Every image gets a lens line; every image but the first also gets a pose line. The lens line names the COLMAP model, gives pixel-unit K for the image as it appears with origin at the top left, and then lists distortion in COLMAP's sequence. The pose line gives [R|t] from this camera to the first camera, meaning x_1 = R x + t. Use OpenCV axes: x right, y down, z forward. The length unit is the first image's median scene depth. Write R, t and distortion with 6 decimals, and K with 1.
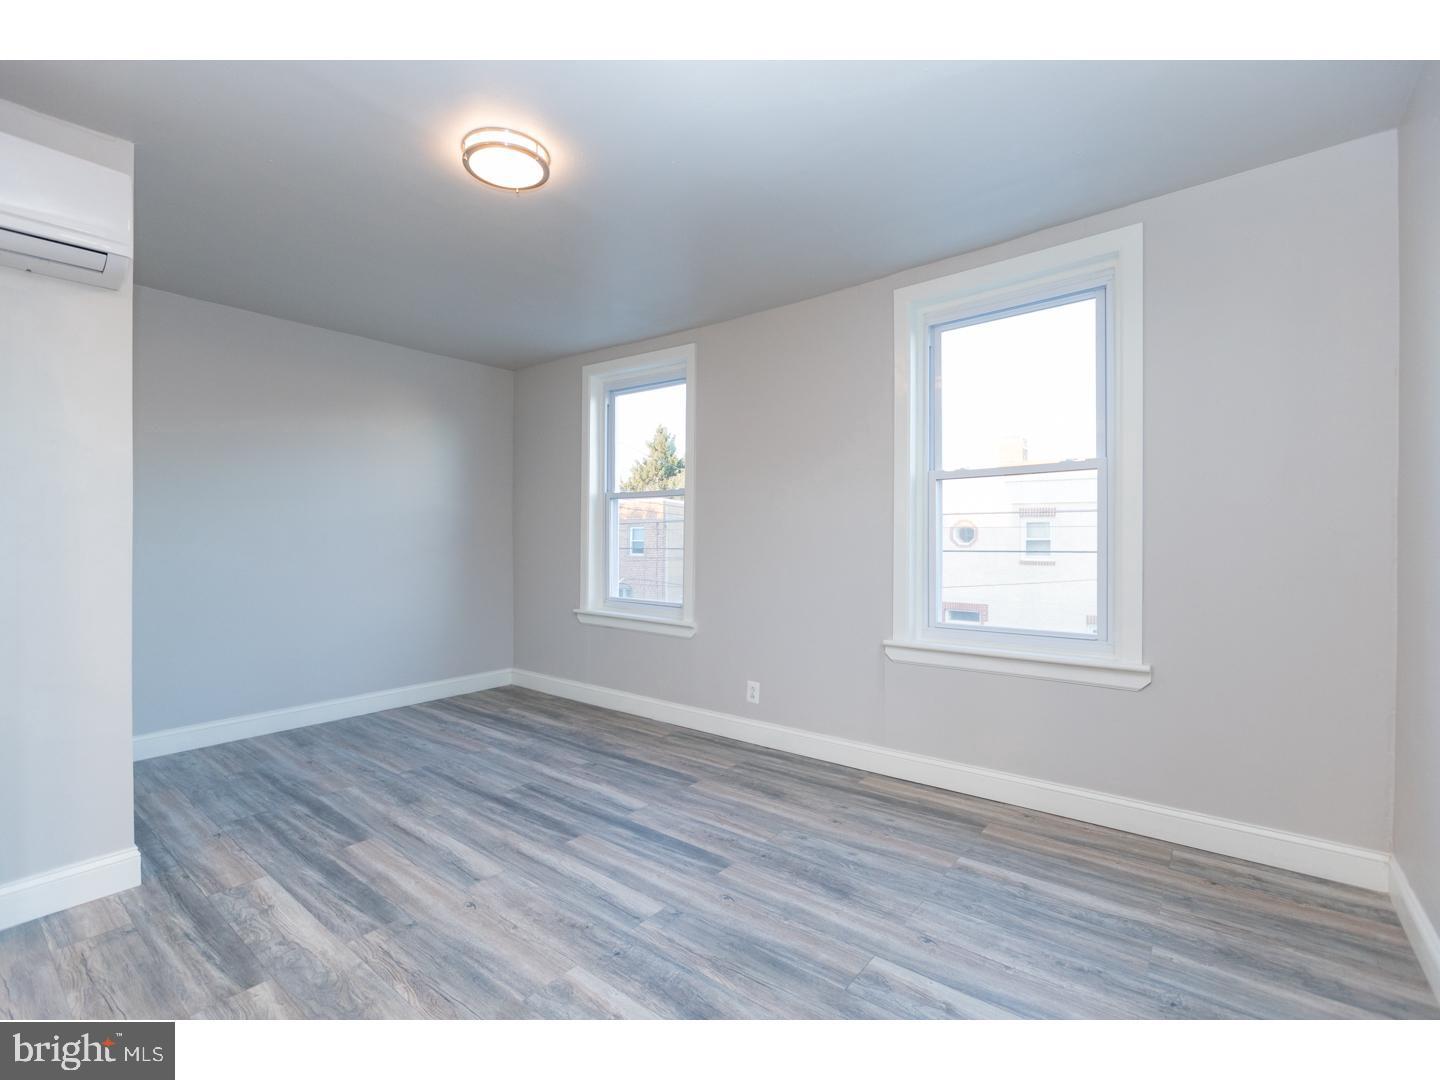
lens RADIAL K [[659.3, 0, 685.6], [0, 659.3, 541.7], [0, 0, 1]] dist [0.001500, -0.000528]
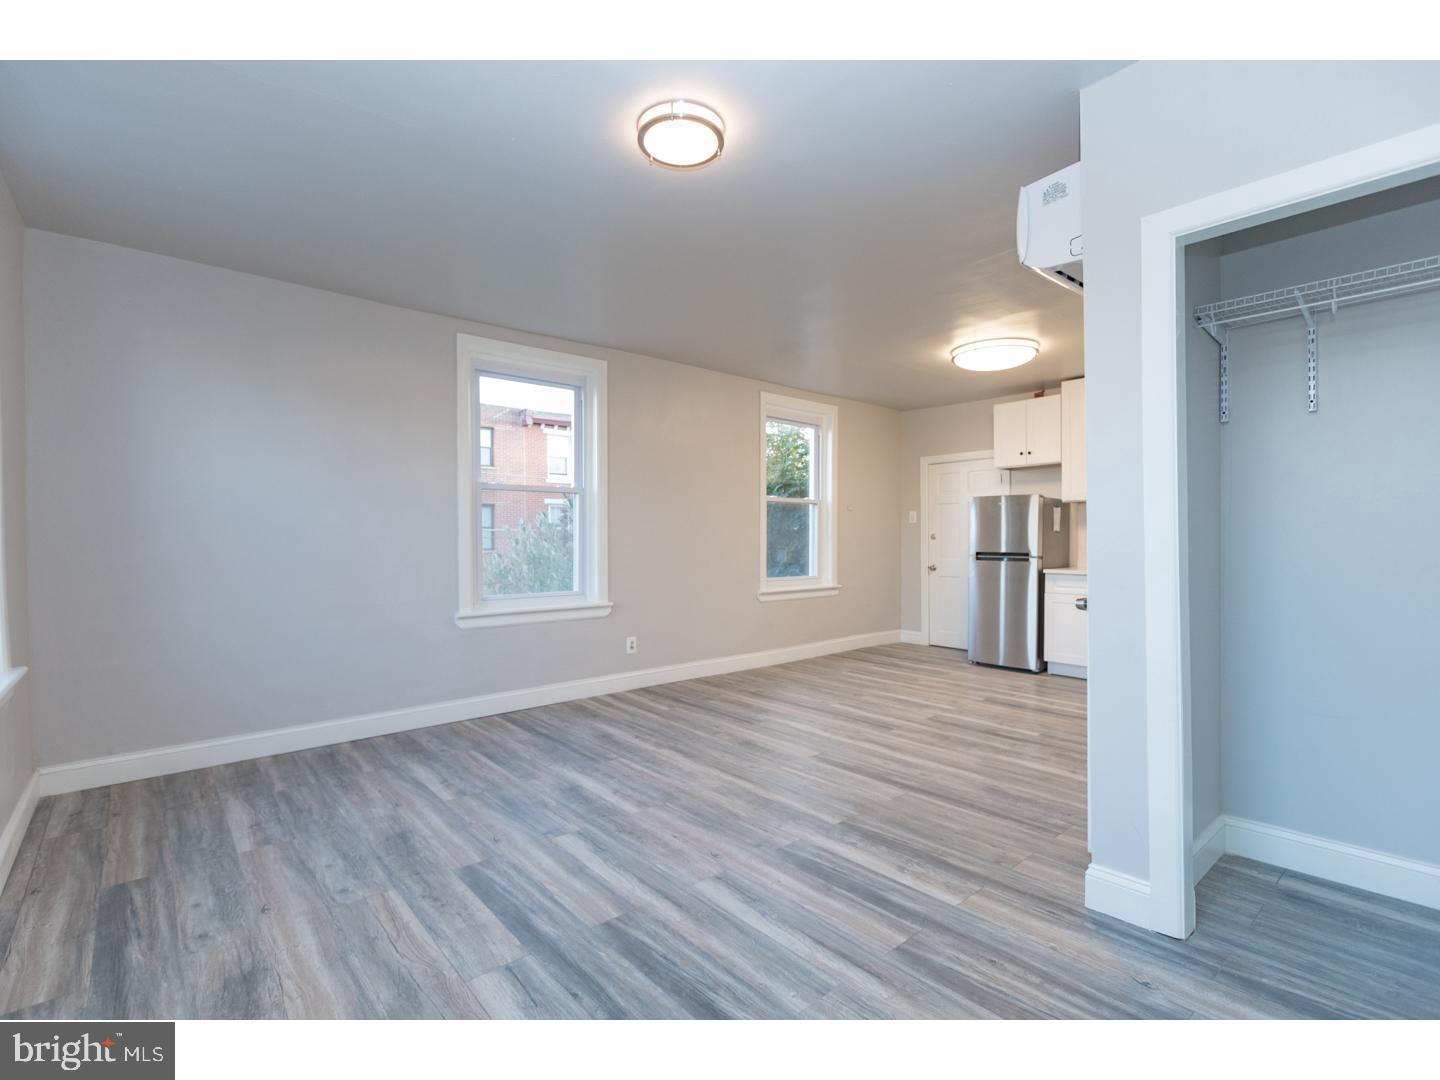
lens RADIAL K [[682.9, 0, 734.2], [0, 682.9, 561.7], [0, 0, 1]] dist [-0.001918, -0.000301]
pose [[-0.993800, 0.002300, 0.111158, -0.386266], [0.006983, 0.999103, 0.041761, 0.002234], [-0.110962, 0.042278, -0.992925, 1.689035]]
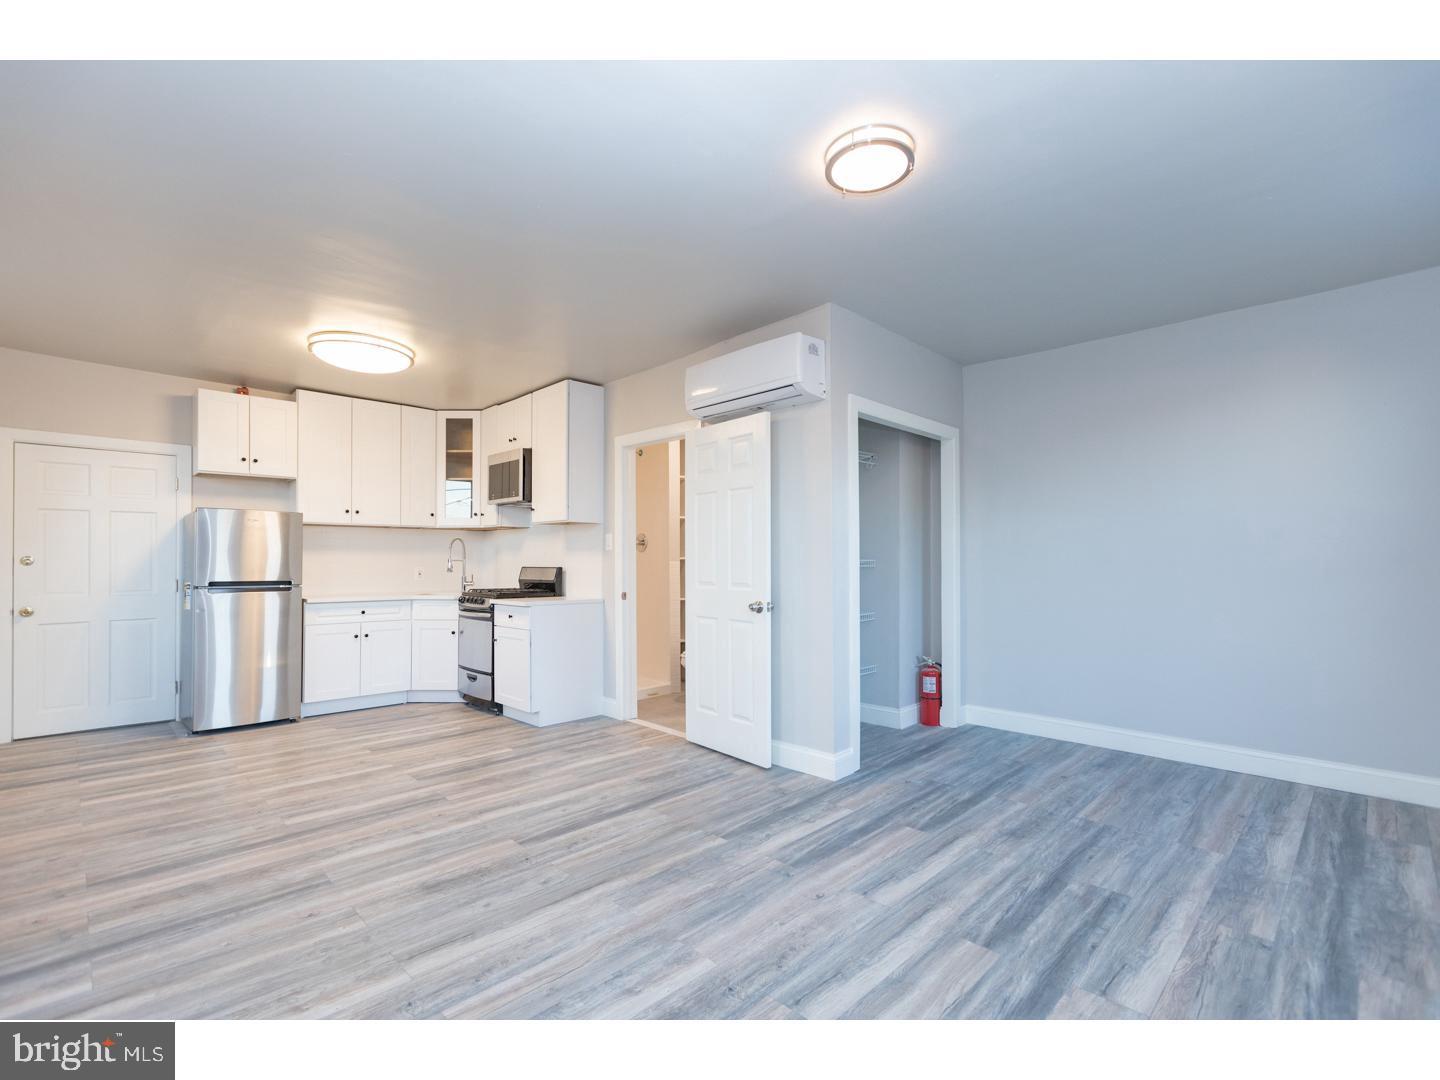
lens RADIAL K [[628.0, 0, 738.6], [0, 628.0, 554.4], [0, 0, 1]] dist [0.000185, -0.000440]
pose [[-0.052663, -0.008192, -0.998579, 0.552294], [-0.006829, 0.999946, -0.007843, 0.006444], [0.998589, 0.006406, -0.052716, 0.730251]]
